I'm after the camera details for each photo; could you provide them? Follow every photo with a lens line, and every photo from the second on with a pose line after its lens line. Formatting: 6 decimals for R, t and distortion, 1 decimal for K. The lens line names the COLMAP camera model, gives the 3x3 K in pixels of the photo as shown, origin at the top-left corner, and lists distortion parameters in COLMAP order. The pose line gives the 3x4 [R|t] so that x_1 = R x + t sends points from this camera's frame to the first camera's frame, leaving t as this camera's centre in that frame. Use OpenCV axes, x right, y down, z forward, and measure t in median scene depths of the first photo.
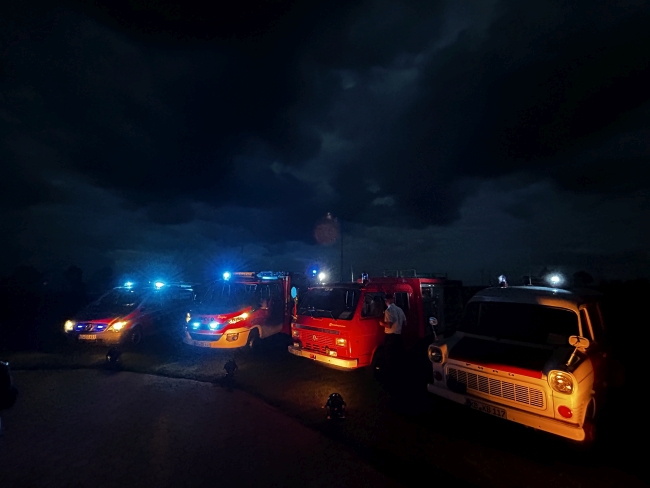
lens RADIAL K [[326.8, 0, 325.0], [0, 326.8, 244.0], [0, 0, 1]] dist [0.000035, 0.000205]
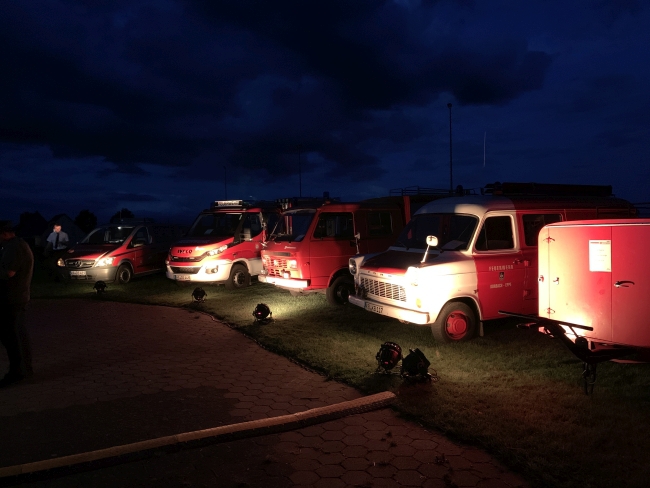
lens RADIAL K [[505.3, 0, 325.0], [0, 505.3, 244.0], [0, 0, 1]] dist [0.004945, -0.002466]
pose [[0.975341, -0.023689, -0.219427, 0.459643], [0.058175, 0.986657, 0.152066, 0.019906], [0.212897, -0.161081, 0.963705, -0.396667]]
